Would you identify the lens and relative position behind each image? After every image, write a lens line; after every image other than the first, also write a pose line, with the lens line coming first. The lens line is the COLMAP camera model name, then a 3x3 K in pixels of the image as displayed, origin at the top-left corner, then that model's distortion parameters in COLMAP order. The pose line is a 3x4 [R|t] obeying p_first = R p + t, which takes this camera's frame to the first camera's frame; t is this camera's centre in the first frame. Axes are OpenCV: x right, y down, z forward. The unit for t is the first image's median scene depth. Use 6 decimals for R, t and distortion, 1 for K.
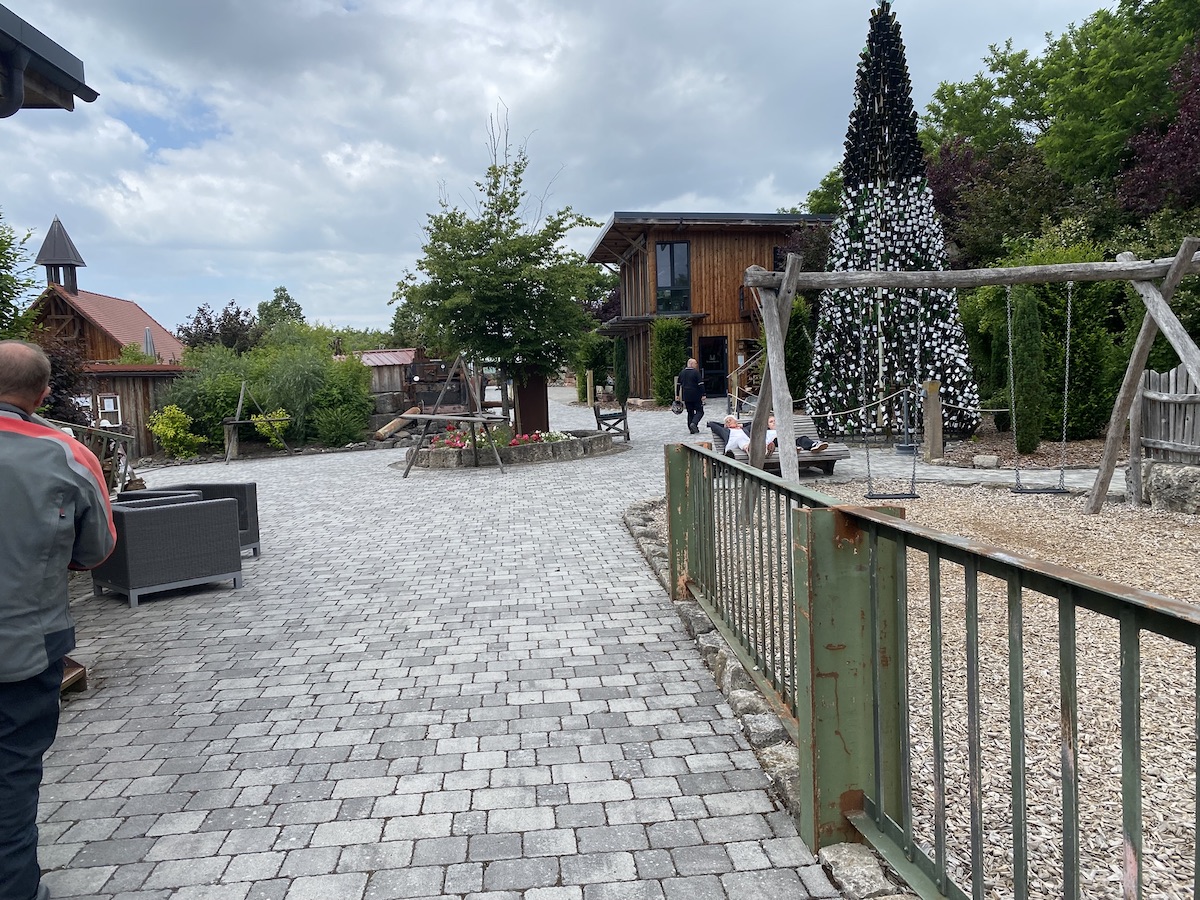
lens RADIAL K [[920.6, 0, 618.6], [0, 920.6, 476.9], [0, 0, 1]] dist [0.048585, -0.005625]
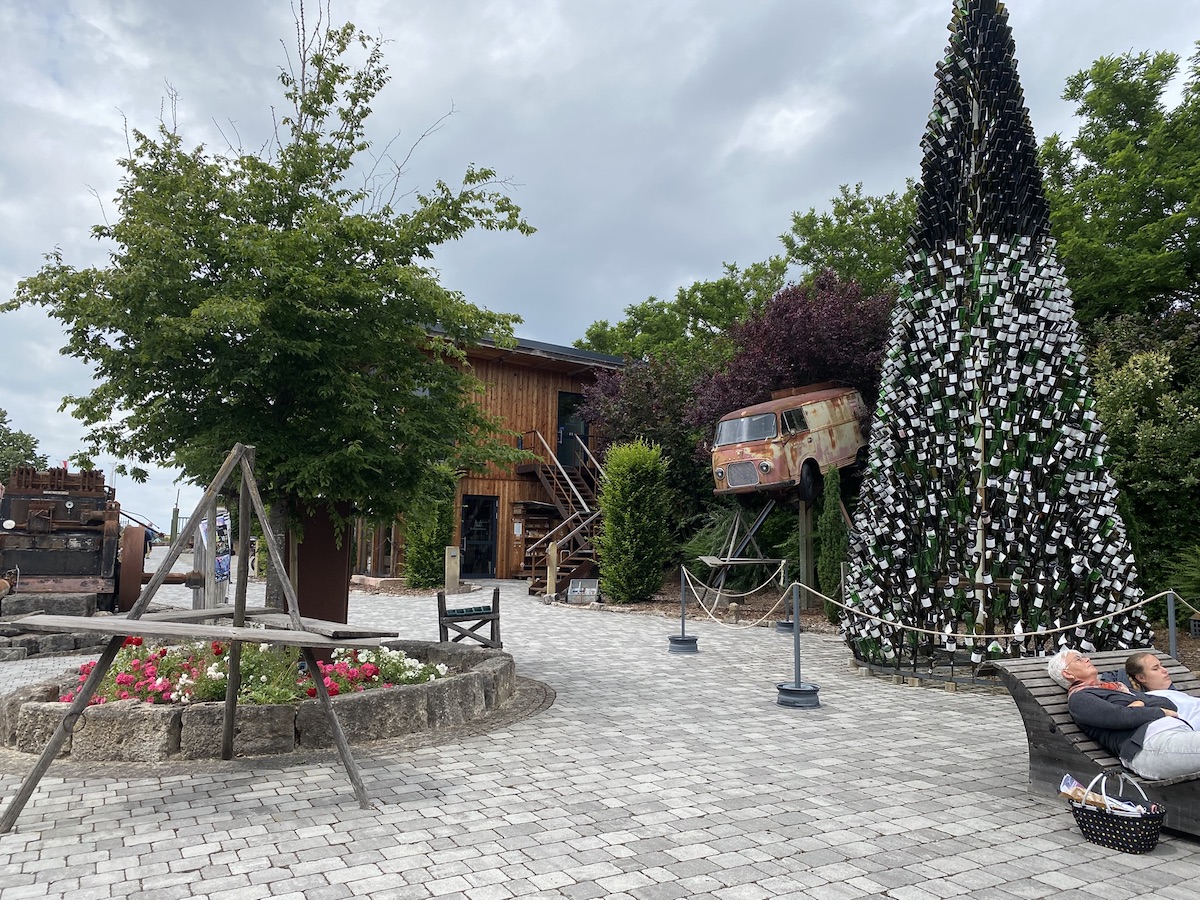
lens RADIAL K [[920.6, 0, 618.6], [0, 920.6, 476.9], [0, 0, 1]] dist [0.048585, -0.005625]
pose [[0.923599, 0.082021, 0.374484, -0.150898], [-0.008619, 0.981040, -0.193614, -0.047836], [-0.383264, 0.175594, 0.906794, 0.560442]]
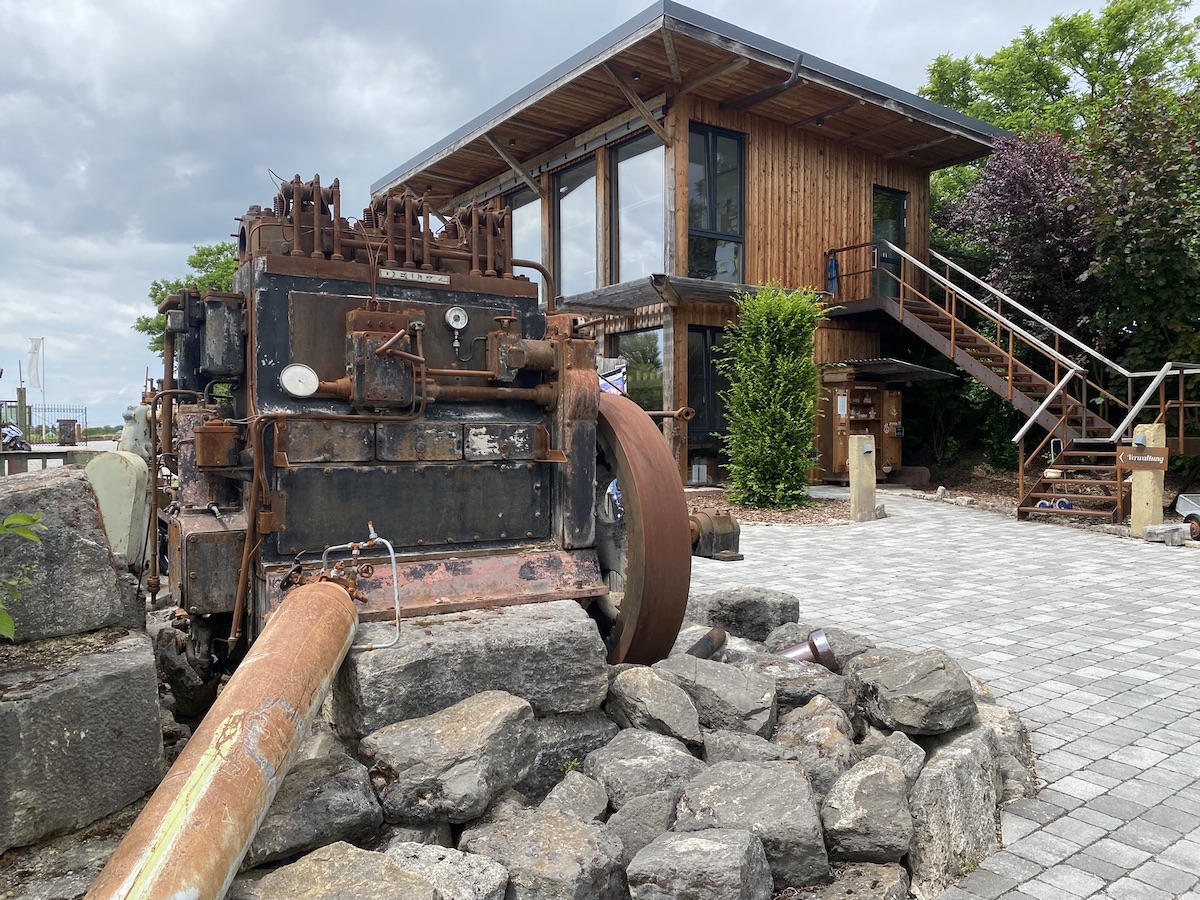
lens RADIAL K [[920.6, 0, 618.6], [0, 920.6, 476.9], [0, 0, 1]] dist [0.048585, -0.005625]
pose [[0.877270, 0.013431, 0.479809, -0.377409], [0.023448, 0.997216, -0.070785, -0.120784], [-0.479424, 0.073348, 0.874513, 1.292659]]
